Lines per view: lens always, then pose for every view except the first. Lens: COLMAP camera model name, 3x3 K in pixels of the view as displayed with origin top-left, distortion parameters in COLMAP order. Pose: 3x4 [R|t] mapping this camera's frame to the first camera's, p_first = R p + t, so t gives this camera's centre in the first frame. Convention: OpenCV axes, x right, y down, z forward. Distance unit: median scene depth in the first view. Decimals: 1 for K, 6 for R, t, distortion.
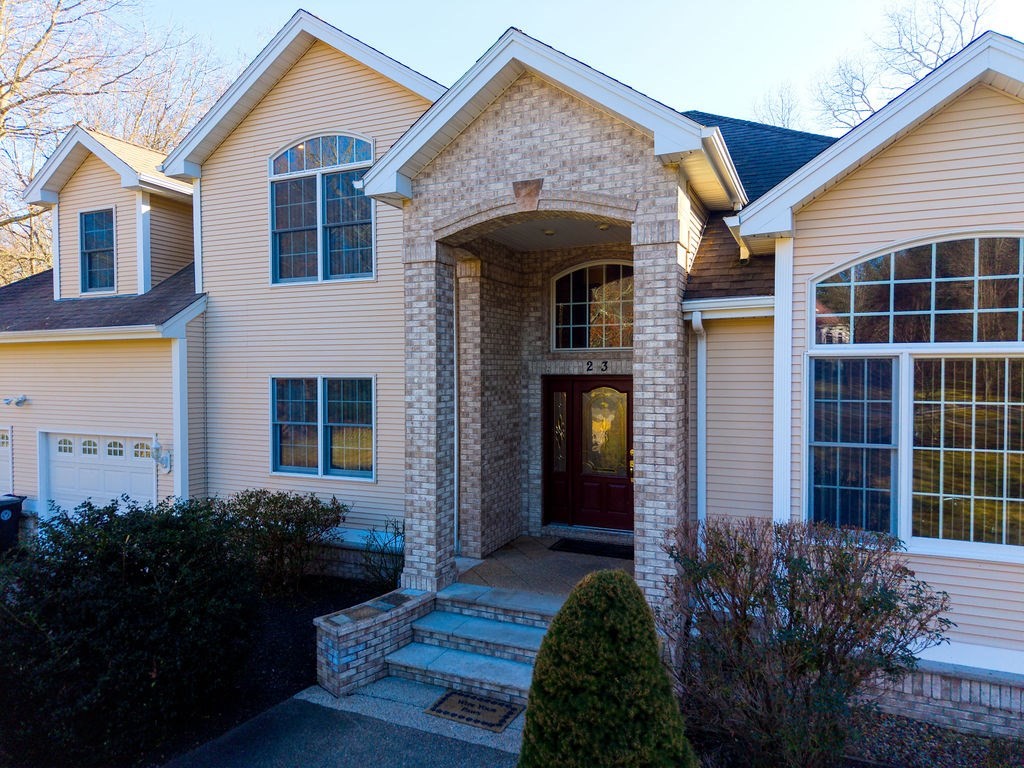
lens RADIAL K [[688.9, 0, 512.0], [0, 688.9, 384.0], [0, 0, 1]] dist [0.006461, -0.000474]
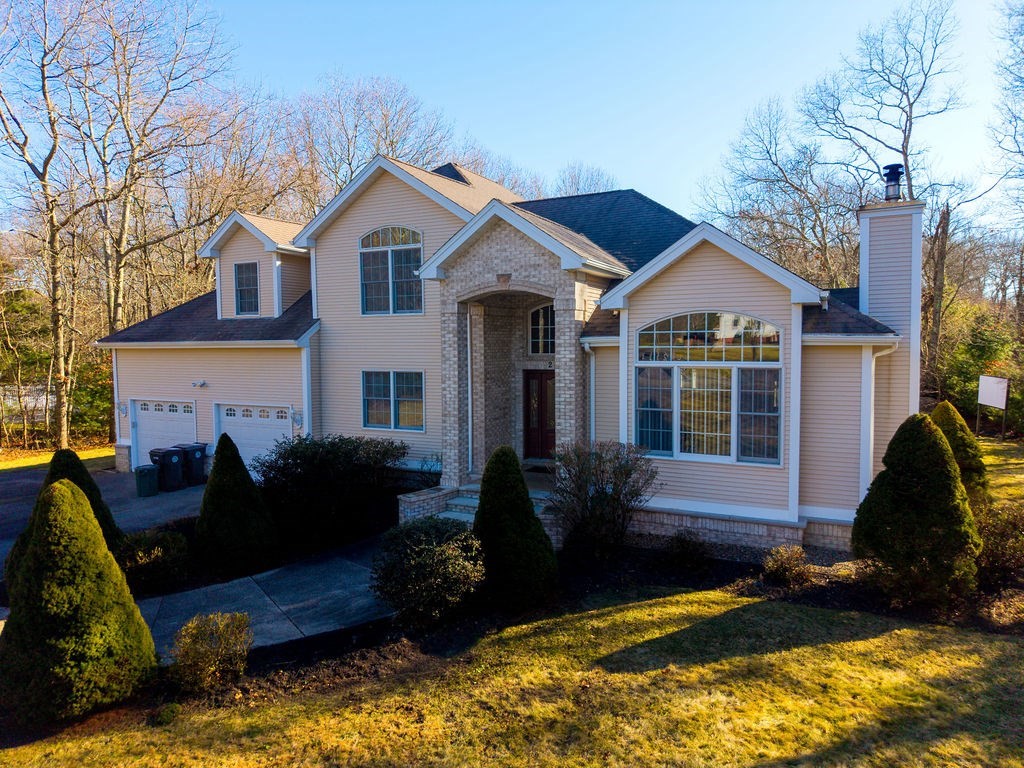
lens RADIAL K [[686.6, 0, 512.0], [0, 686.6, 384.0], [0, 0, 1]] dist [0.050001, -0.049181]
pose [[0.998634, -0.001041, -0.052232, 0.117467], [0.003070, 0.999242, 0.038796, -0.048435], [0.052152, -0.038903, 0.997881, -0.754069]]
